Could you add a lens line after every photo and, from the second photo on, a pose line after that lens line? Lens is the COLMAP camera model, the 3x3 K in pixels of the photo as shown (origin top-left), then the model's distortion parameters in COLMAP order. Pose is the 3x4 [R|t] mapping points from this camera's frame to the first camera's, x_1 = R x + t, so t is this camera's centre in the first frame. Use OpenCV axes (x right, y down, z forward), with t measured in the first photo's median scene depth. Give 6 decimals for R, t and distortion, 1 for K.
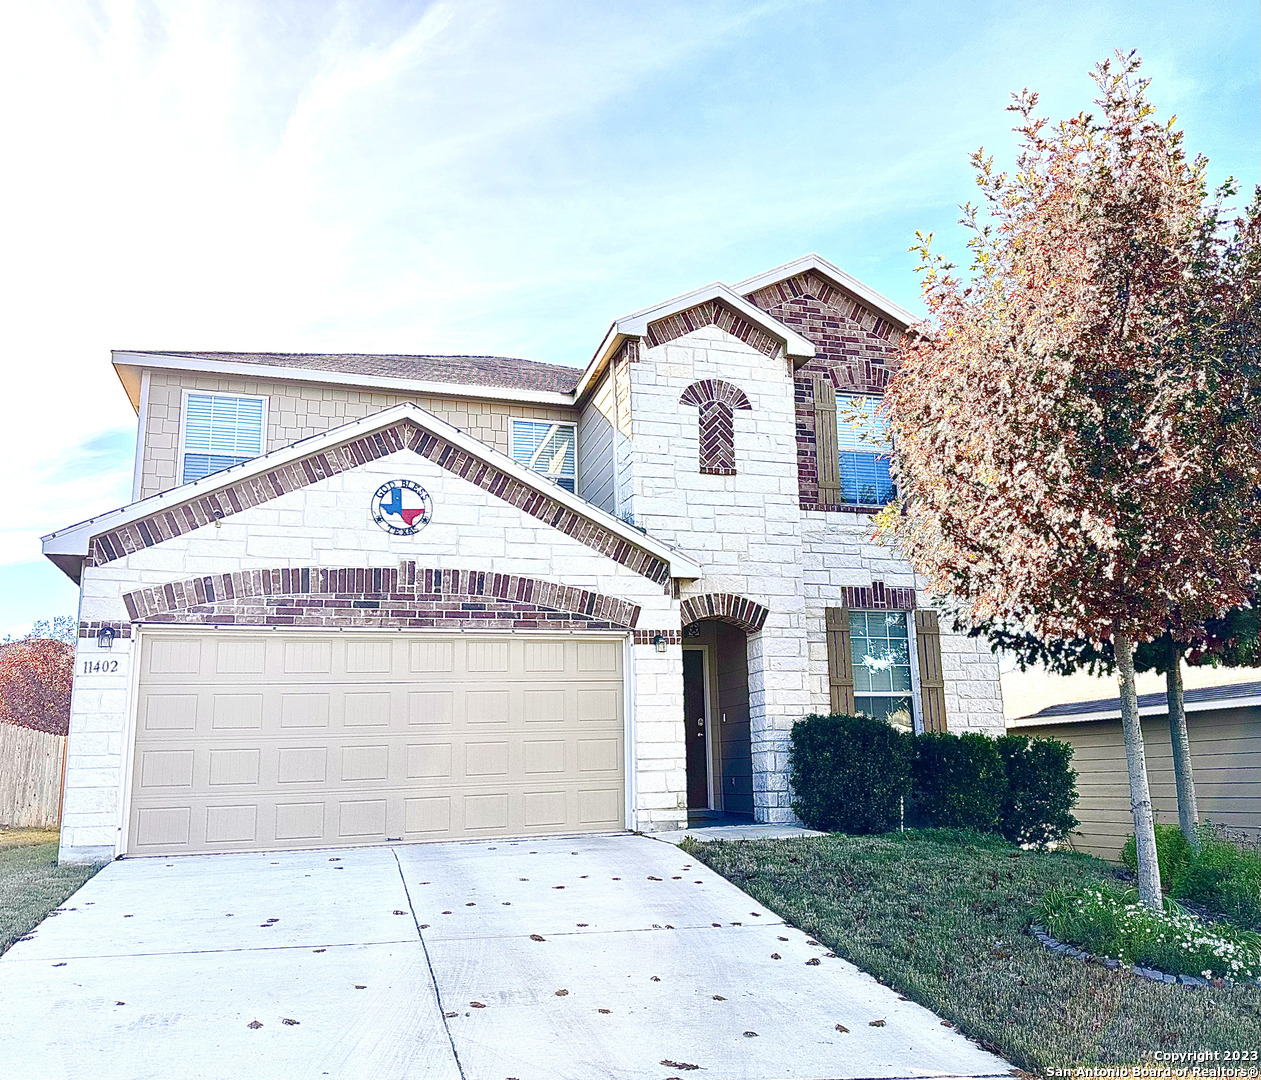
lens RADIAL K [[1050.3, 0, 631.5], [0, 1050.3, 564.7], [0, 0, 1]] dist [0.166132, -0.376149]
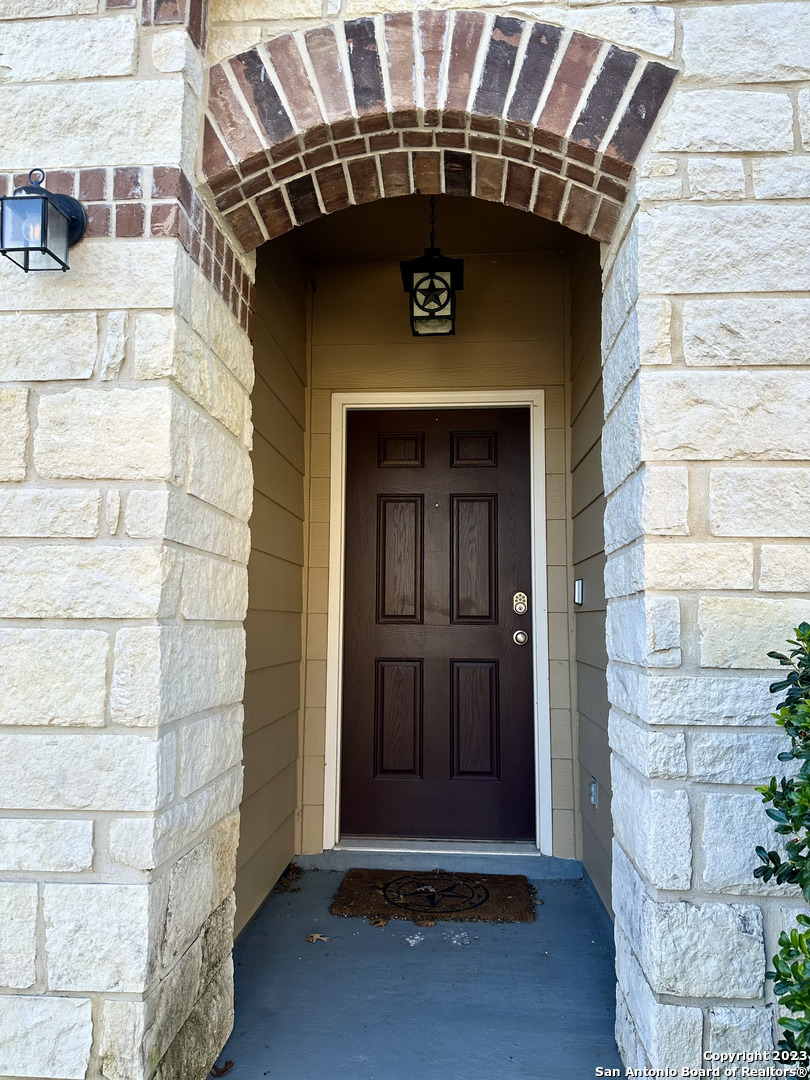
lens RADIAL K [[763.2, 0, 405.6], [0, 763.2, 545.9], [0, 0, 1]] dist [-0.005688, -0.007944]
pose [[0.943079, -0.010240, -0.332412, 0.138603], [0.043879, 0.994619, 0.093849, 0.125556], [0.329662, -0.103093, 0.938453, 0.899652]]
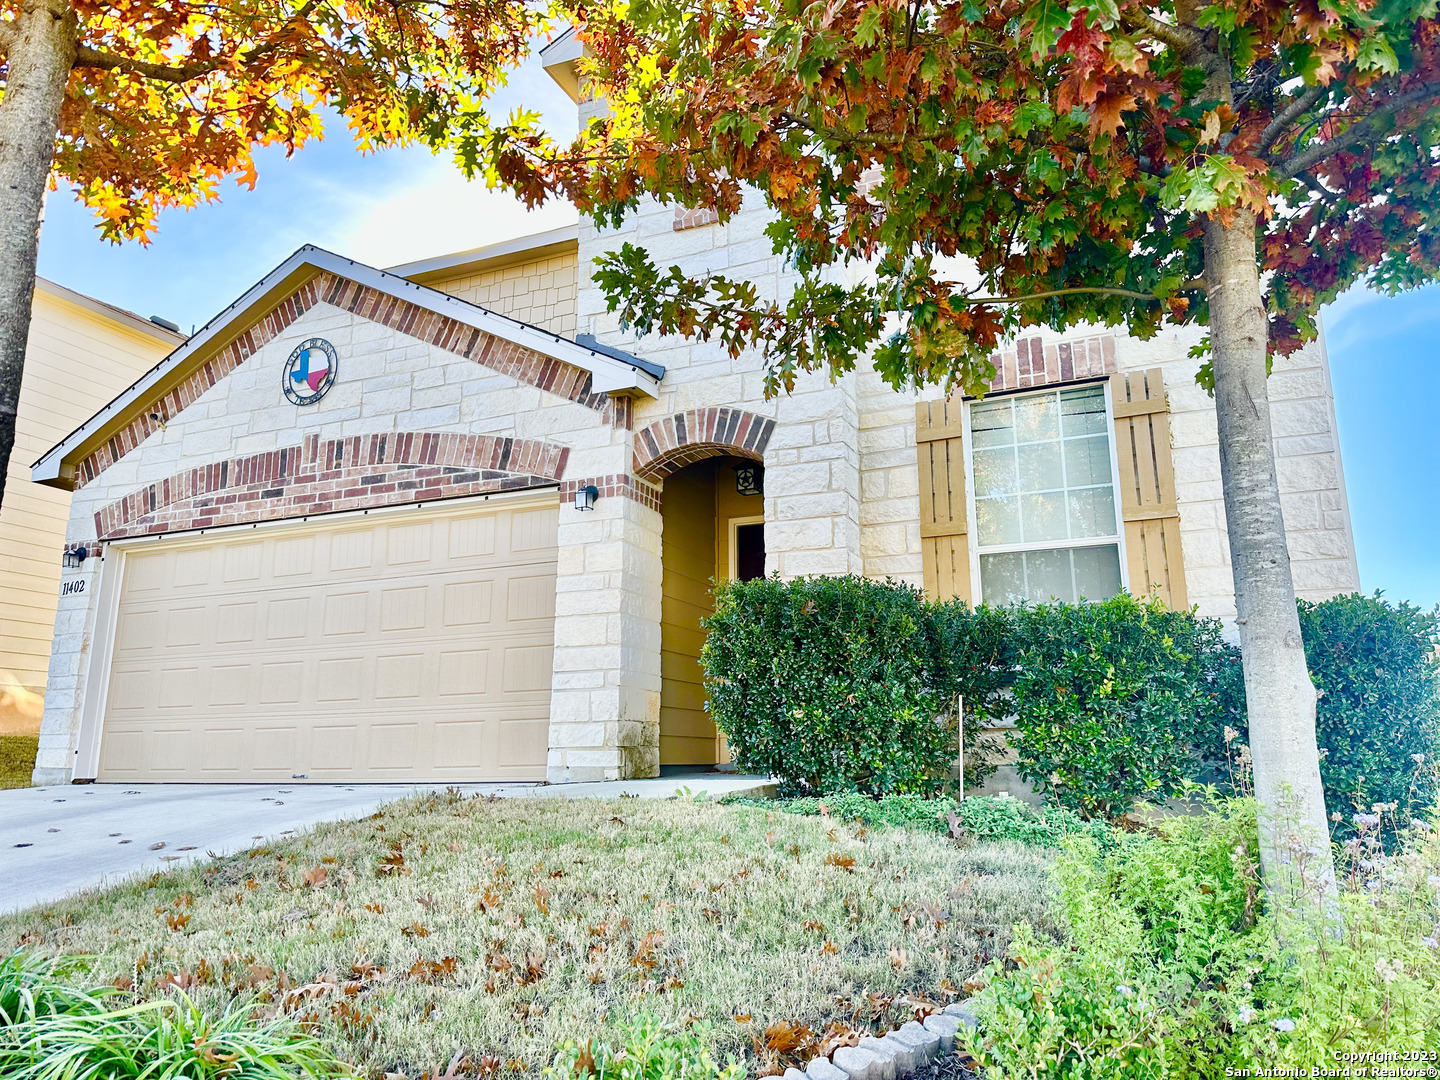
lens RADIAL K [[1017.6, 0, 720.0], [0, 1017.6, 540.0], [0, 0, 1]] dist [-0.005688, -0.007944]
pose [[0.774633, -0.112668, -0.622294, 0.490568], [0.112270, 0.992872, -0.040008, 0.138282], [0.622366, -0.038874, 0.781760, 0.565894]]
